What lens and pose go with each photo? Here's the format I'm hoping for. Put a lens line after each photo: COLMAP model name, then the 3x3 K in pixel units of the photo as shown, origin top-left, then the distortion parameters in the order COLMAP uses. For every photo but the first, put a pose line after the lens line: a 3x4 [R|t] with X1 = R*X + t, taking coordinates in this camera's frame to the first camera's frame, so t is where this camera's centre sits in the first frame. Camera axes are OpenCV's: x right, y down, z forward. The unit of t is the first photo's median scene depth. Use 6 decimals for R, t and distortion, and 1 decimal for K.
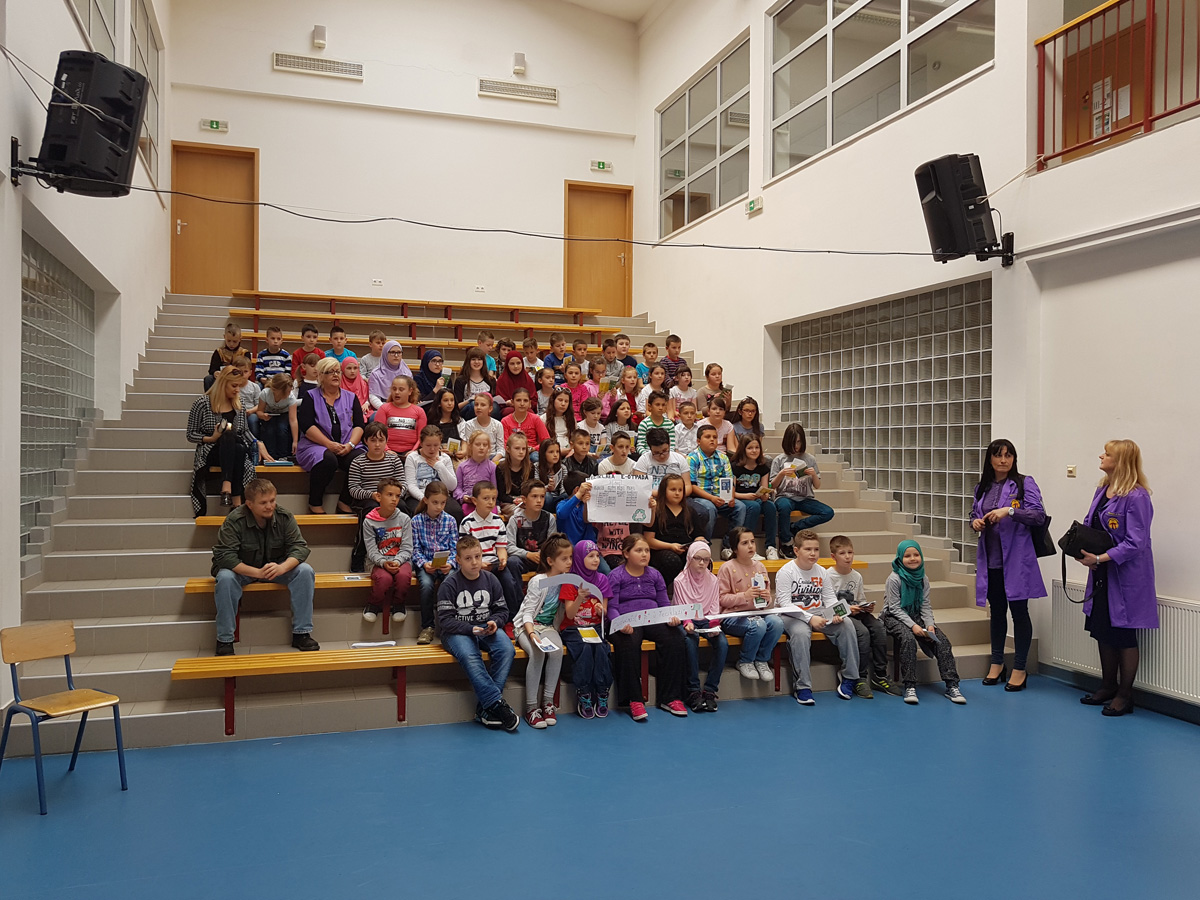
lens RADIAL K [[942.4, 0, 600.0], [0, 942.4, 450.0], [0, 0, 1]] dist [0.001746, 0.001653]
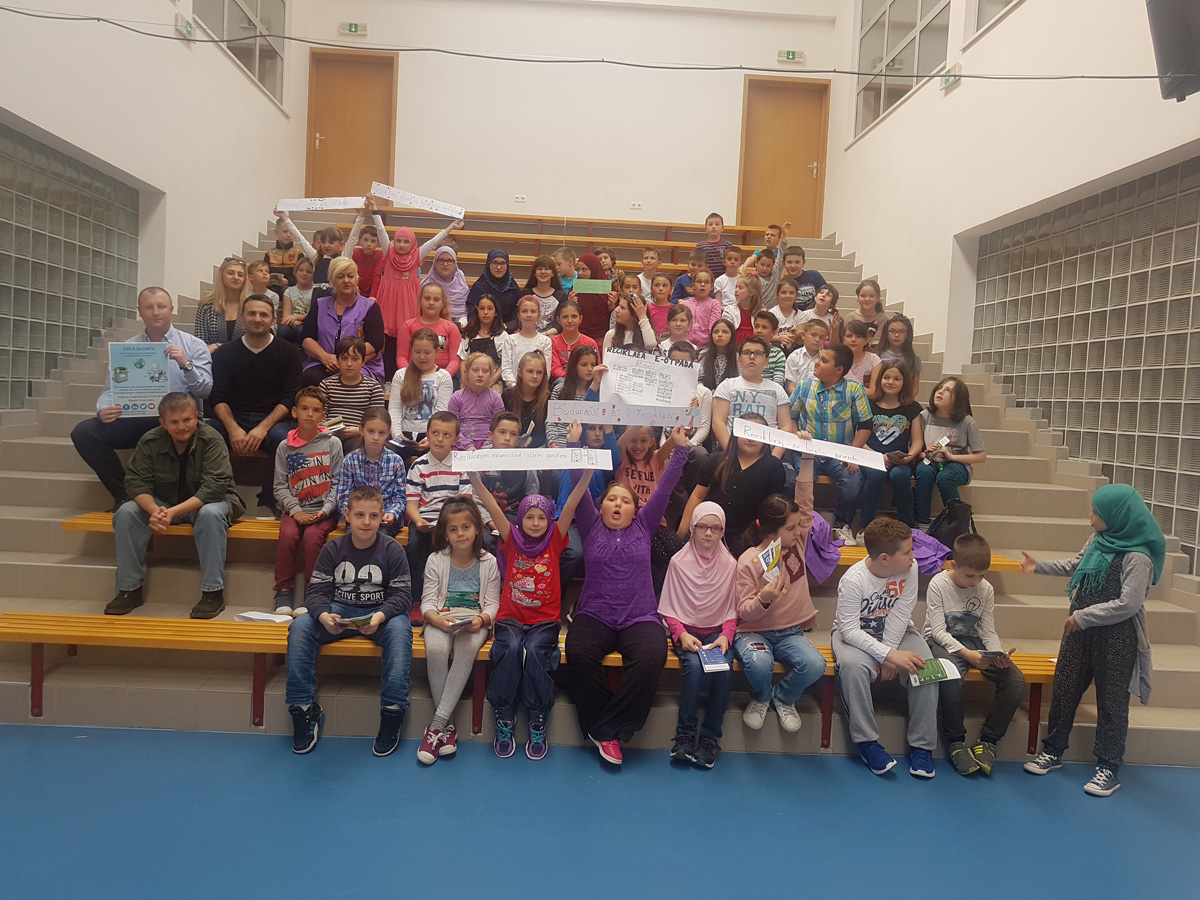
lens RADIAL K [[942.1, 0, 600.0], [0, 942.1, 450.0], [0, 0, 1]] dist [-0.012639, -0.000267]
pose [[0.958772, 0.056252, -0.278555, 0.156367], [-0.042710, 0.997603, 0.054451, 0.013287], [0.280950, -0.040309, 0.958876, 0.246023]]
